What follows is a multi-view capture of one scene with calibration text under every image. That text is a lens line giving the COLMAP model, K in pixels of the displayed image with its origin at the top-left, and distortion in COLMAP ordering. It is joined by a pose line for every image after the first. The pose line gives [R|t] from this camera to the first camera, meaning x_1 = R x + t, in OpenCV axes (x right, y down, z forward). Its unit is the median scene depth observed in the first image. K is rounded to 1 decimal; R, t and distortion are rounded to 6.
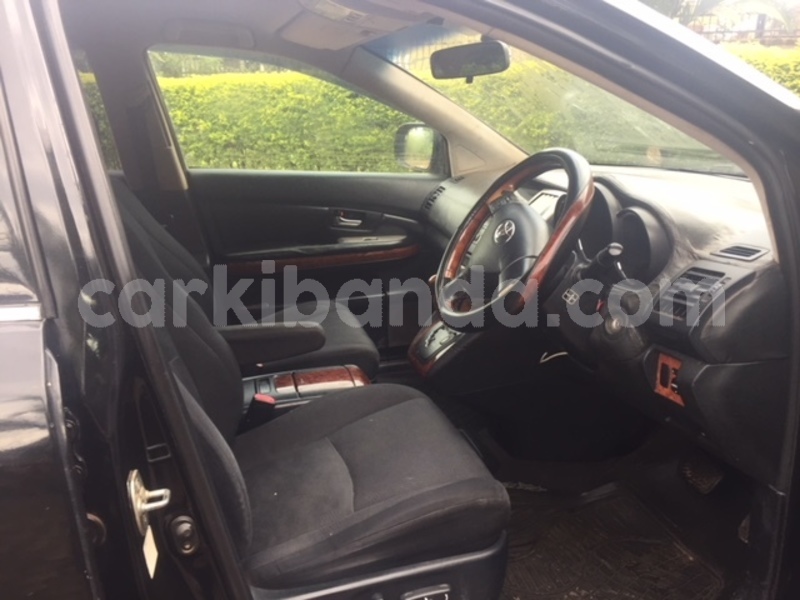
lens RADIAL K [[675.7, 0, 400.8], [0, 675.7, 297.2], [0, 0, 1]] dist [0.014460, -0.000872]
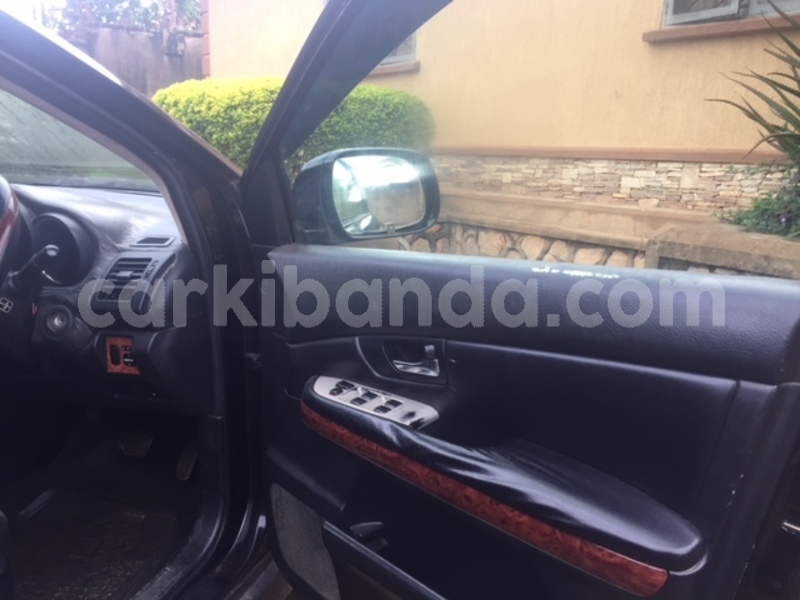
lens RADIAL K [[675.7, 0, 399.2], [0, 675.7, 301.0], [0, 0, 1]] dist [0.014460, -0.000872]
pose [[0.551501, -0.172018, 0.816245, -0.280675], [0.190864, 0.978571, 0.077268, 0.030298], [-0.812045, 0.113178, 0.572515, -0.066746]]
